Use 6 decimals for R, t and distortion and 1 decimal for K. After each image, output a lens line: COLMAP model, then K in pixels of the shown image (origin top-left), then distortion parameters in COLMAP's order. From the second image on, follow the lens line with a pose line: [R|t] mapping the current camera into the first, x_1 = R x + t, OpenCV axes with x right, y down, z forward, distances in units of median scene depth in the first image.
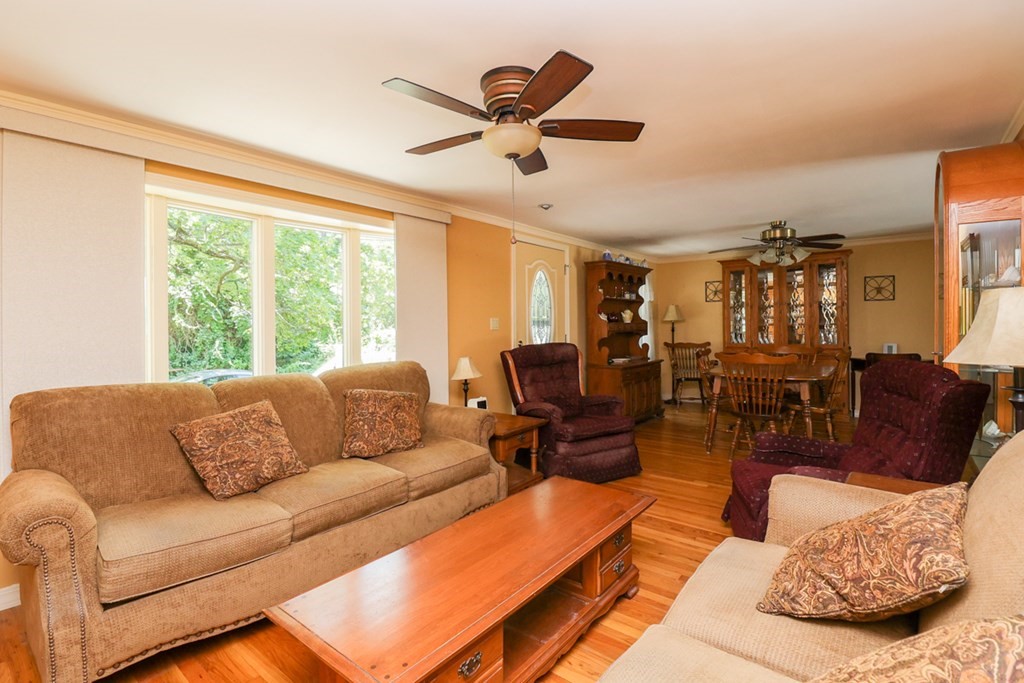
lens RADIAL K [[475.7, 0, 508.4], [0, 475.7, 323.9], [0, 0, 1]] dist [0.002057, -0.014912]
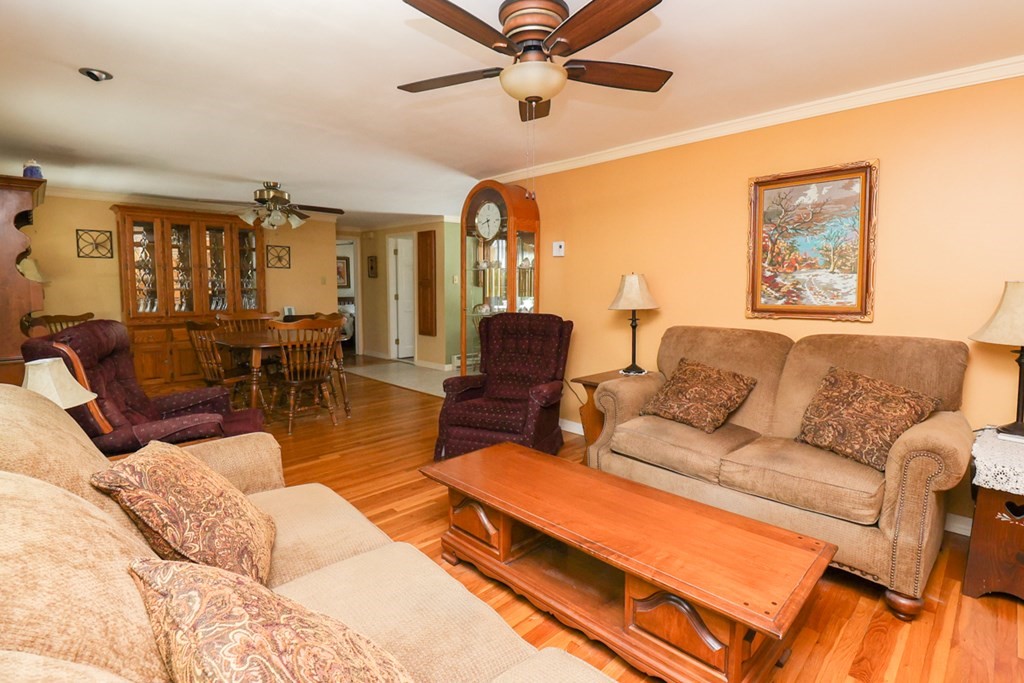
lens RADIAL K [[495.8, 0, 523.5], [0, 495.8, 317.5], [0, 0, 1]] dist [0.001592, -0.017050]
pose [[0.096389, -0.052719, 0.993947, -0.465582], [-0.005647, 0.998551, 0.053511, 0.001804], [-0.995328, -0.010770, 0.095952, 0.460121]]
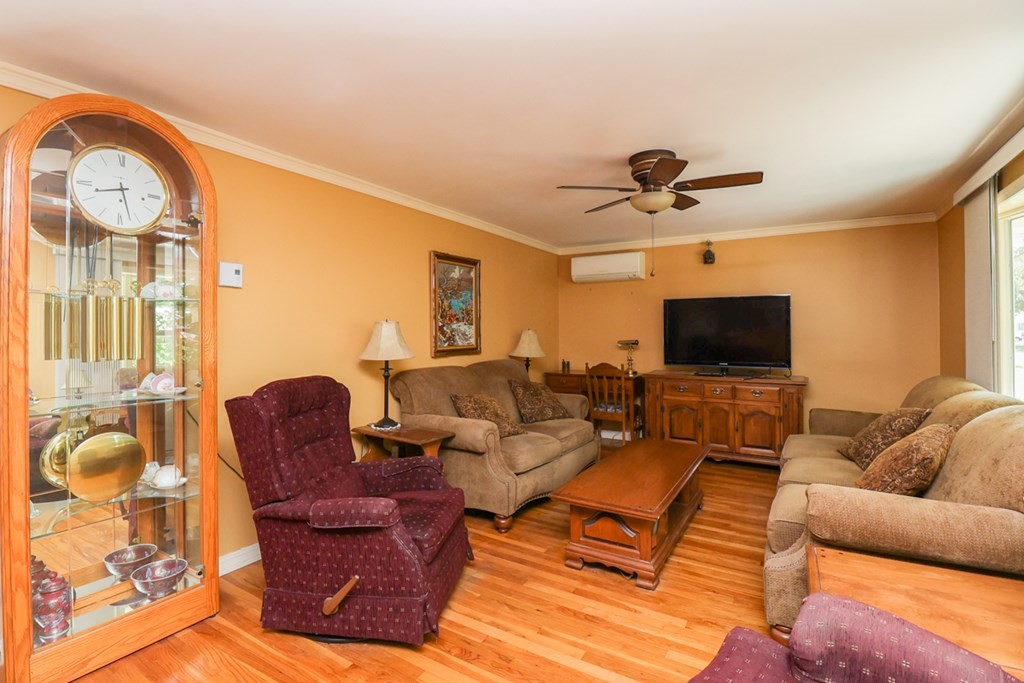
lens RADIAL K [[475.7, 0, 508.4], [0, 475.7, 323.9], [0, 0, 1]] dist [0.002057, -0.014912]
pose [[-0.992037, 0.010470, -0.125508, 0.291423], [0.012907, 0.999743, -0.018616, -0.006632], [0.125281, -0.020087, -0.991918, 1.132952]]
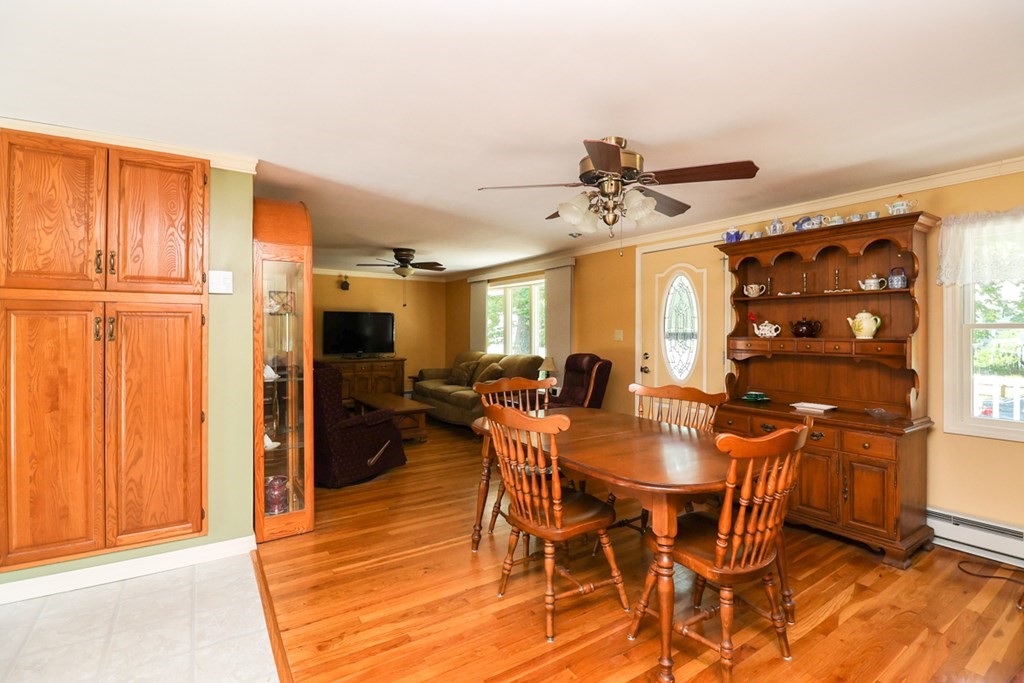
lens RADIAL K [[474.6, 0, 513.5], [0, 474.6, 325.7], [0, 0, 1]] dist [-0.000052, -0.012828]
pose [[-0.300543, -0.001069, -0.953768, 1.253077], [0.002654, 0.999995, -0.001958, -0.024329], [0.953765, -0.003120, -0.300538, 1.225451]]
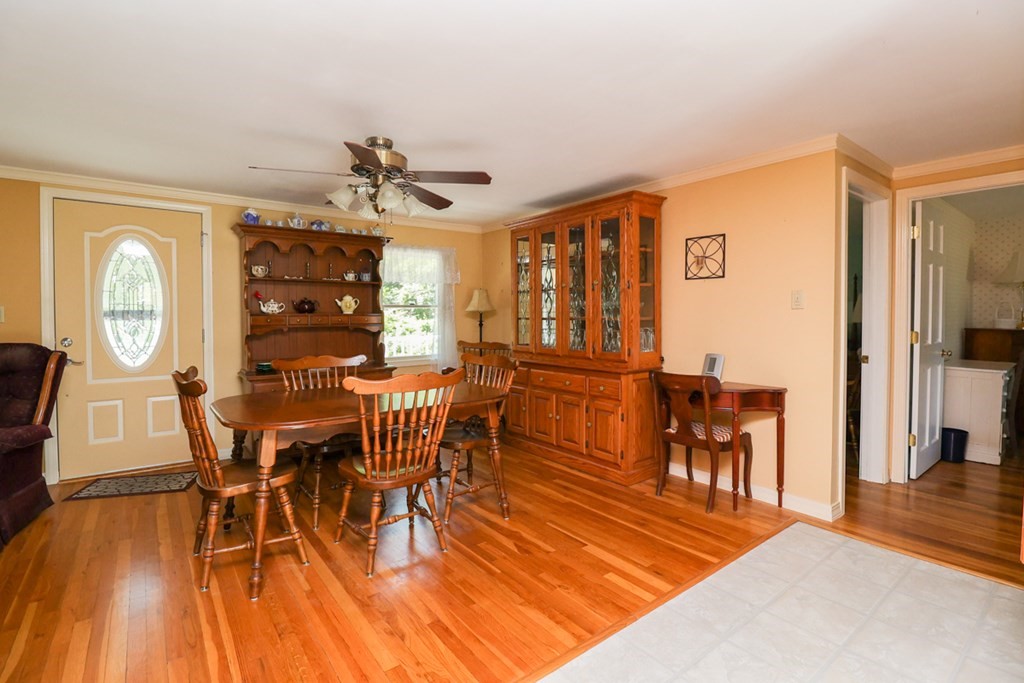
lens RADIAL K [[475.7, 0, 508.4], [0, 475.7, 323.9], [0, 0, 1]] dist [0.002057, -0.014912]
pose [[0.971190, 0.013280, -0.237934, 1.002251], [-0.007308, 0.999636, 0.025962, -0.011418], [0.238192, -0.023475, 0.970934, 0.552533]]
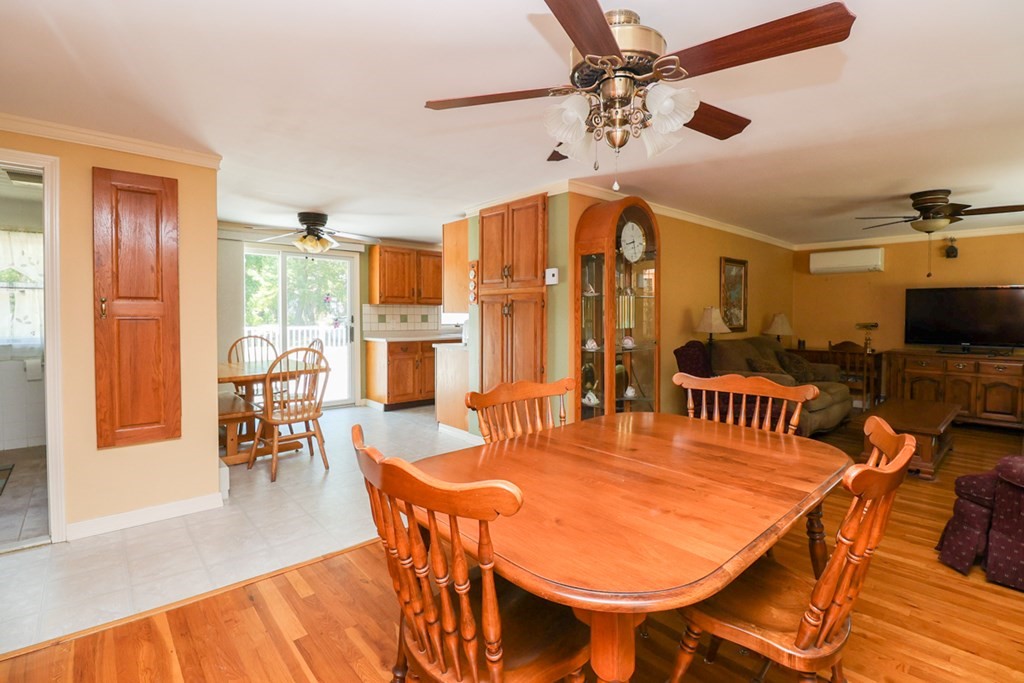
lens RADIAL K [[475.7, 0, 508.4], [0, 475.7, 323.9], [0, 0, 1]] dist [0.002057, -0.014912]
pose [[-0.986483, 0.001840, 0.163855, 0.686916], [0.004606, 0.999853, 0.016505, -0.009589], [-0.163801, 0.017037, -0.986346, 1.576981]]
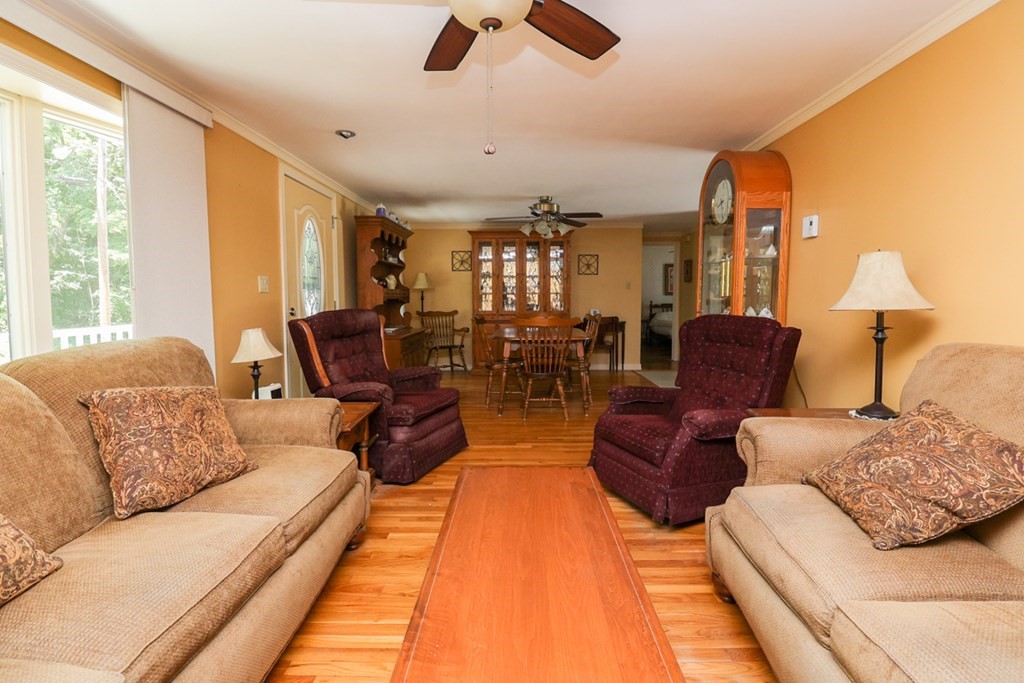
lens RADIAL K [[474.6, 0, 513.5], [0, 474.6, 325.7], [0, 0, 1]] dist [-0.000052, -0.012828]
pose [[0.785578, -0.029363, 0.618065, -0.200642], [-0.007327, 0.998362, 0.056743, 0.021828], [-0.618719, -0.049105, 0.784076, 0.208107]]
